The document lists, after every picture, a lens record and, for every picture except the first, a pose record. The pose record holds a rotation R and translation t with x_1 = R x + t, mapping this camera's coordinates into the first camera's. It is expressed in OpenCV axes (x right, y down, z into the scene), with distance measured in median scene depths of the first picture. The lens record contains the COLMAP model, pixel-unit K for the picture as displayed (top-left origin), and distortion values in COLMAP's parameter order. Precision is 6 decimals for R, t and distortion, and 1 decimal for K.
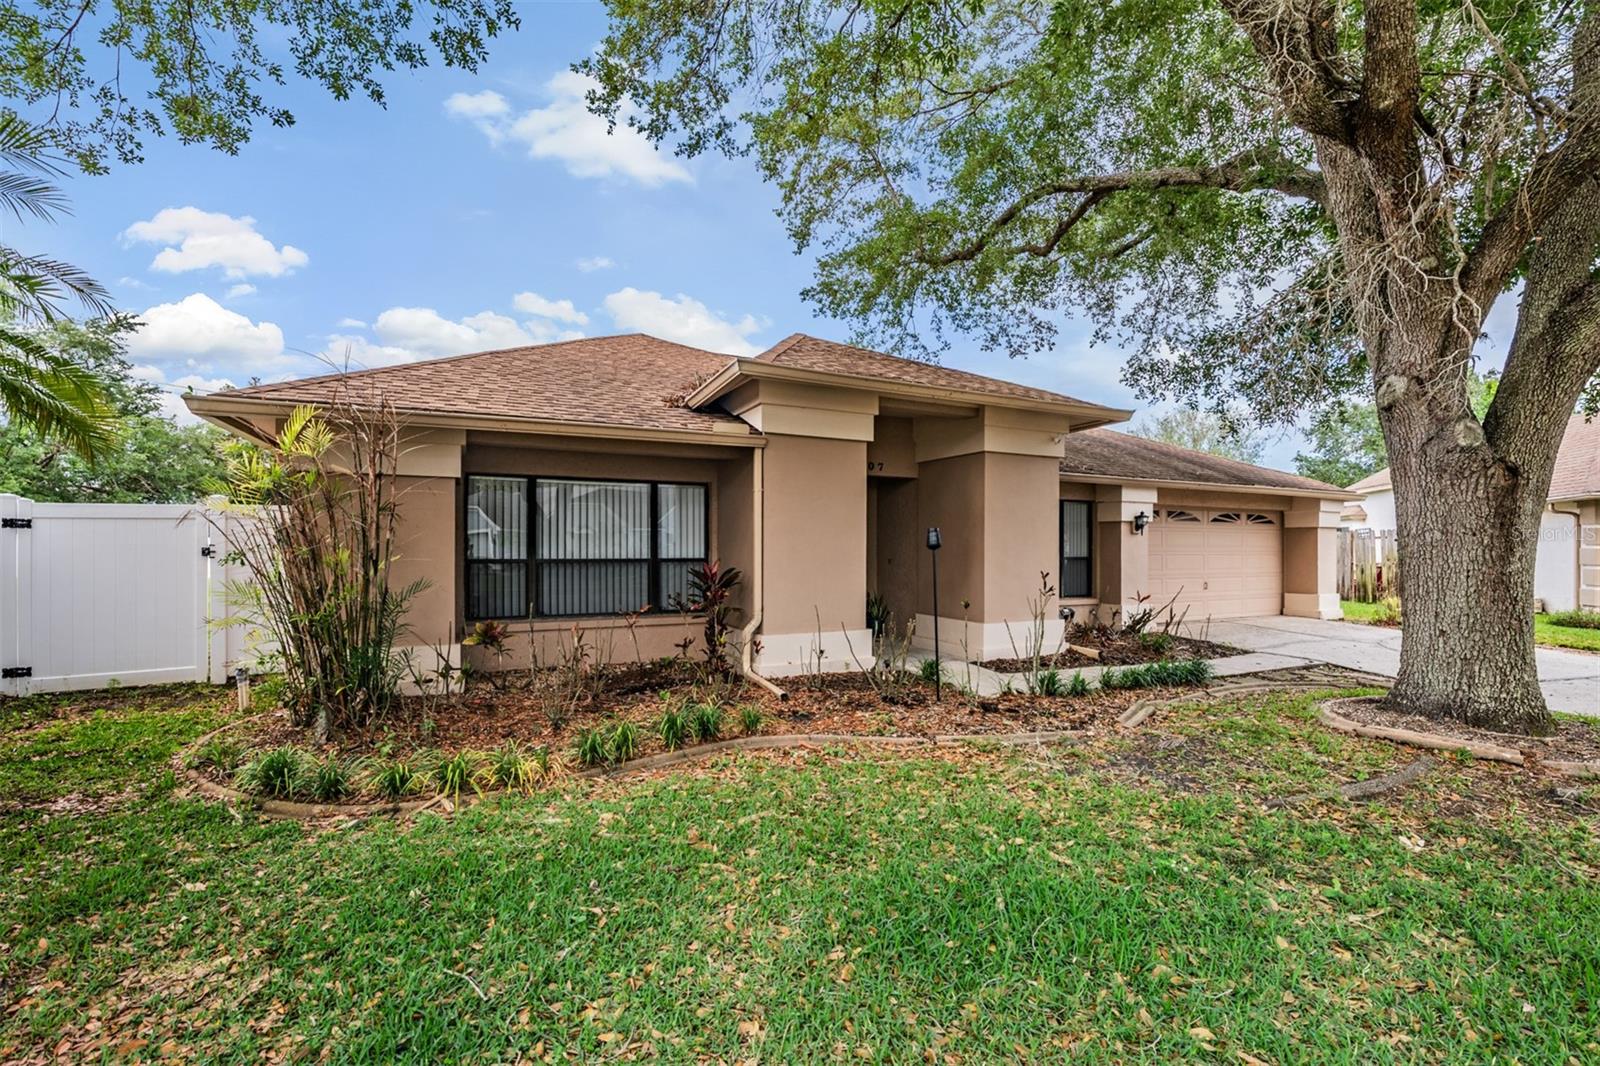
lens RADIAL K [[689.1, 0, 799.7], [0, 689.1, 550.0], [0, 0, 1]] dist [-0.011451, 0.000113]
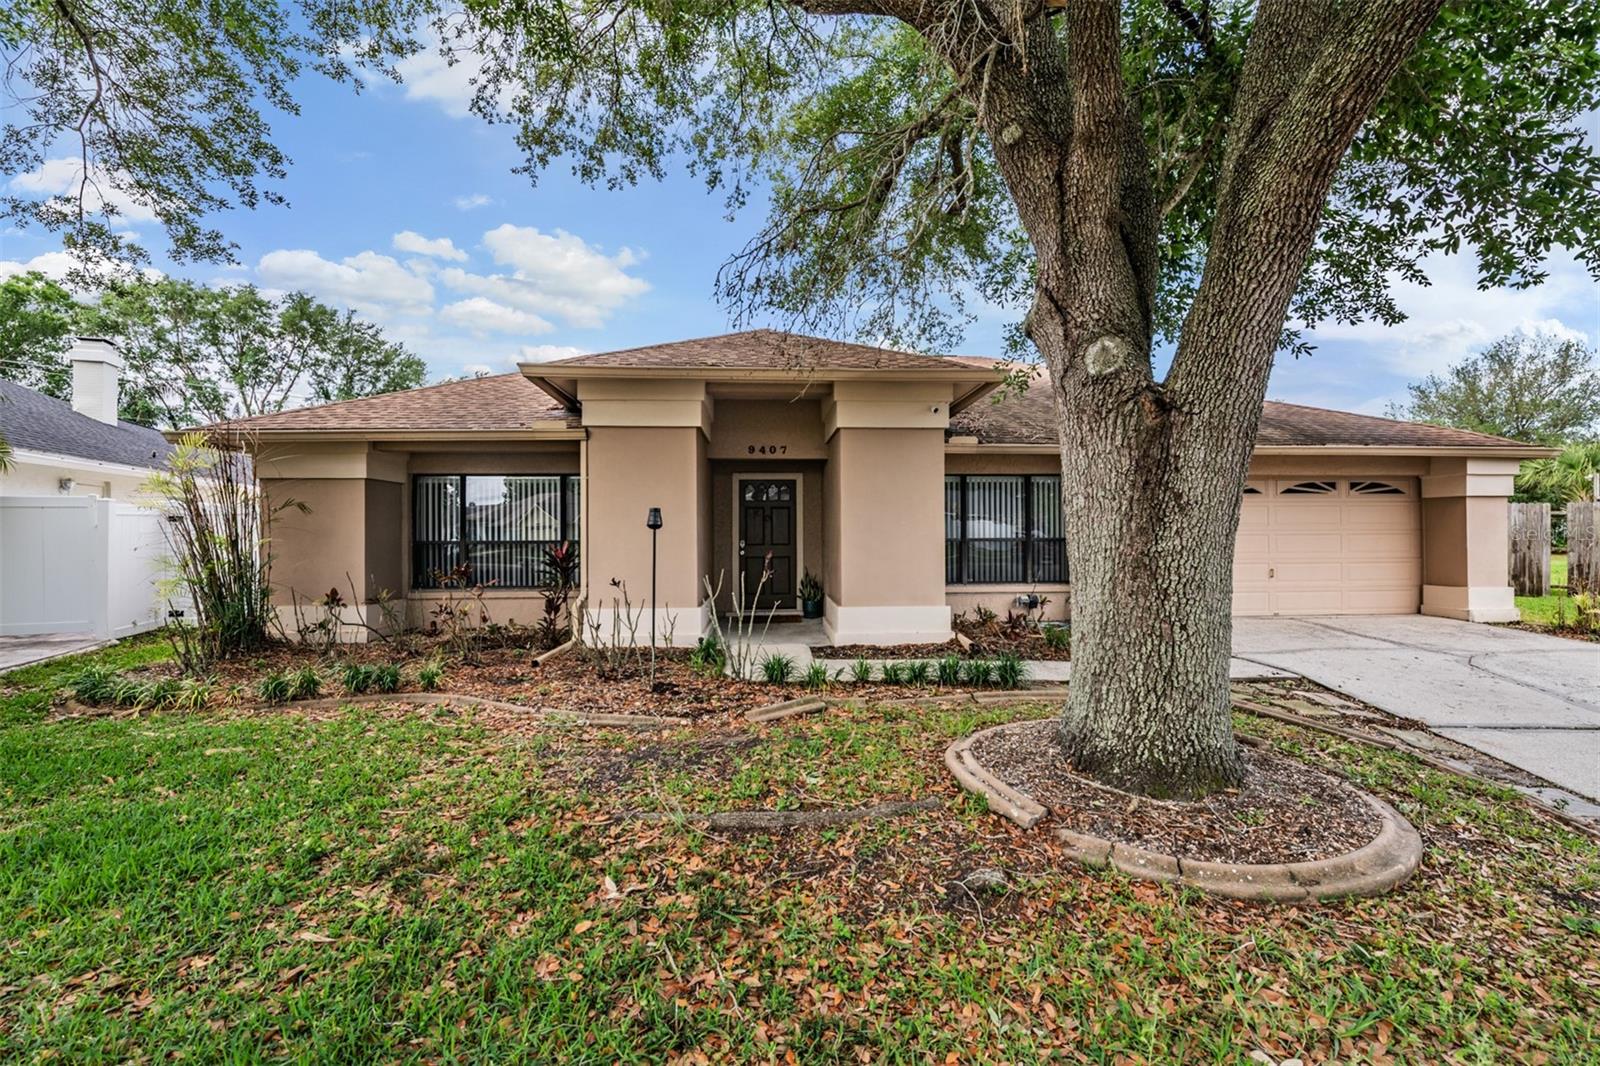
lens RADIAL K [[632.7, 0, 800.9], [0, 632.7, 529.4], [0, 0, 1]] dist [-0.007963, -0.001489]
pose [[0.923777, -0.008954, -0.382826, 0.606335], [0.005496, 0.999934, -0.010128, 0.009108], [0.382891, 0.007252, 0.923765, 0.175405]]
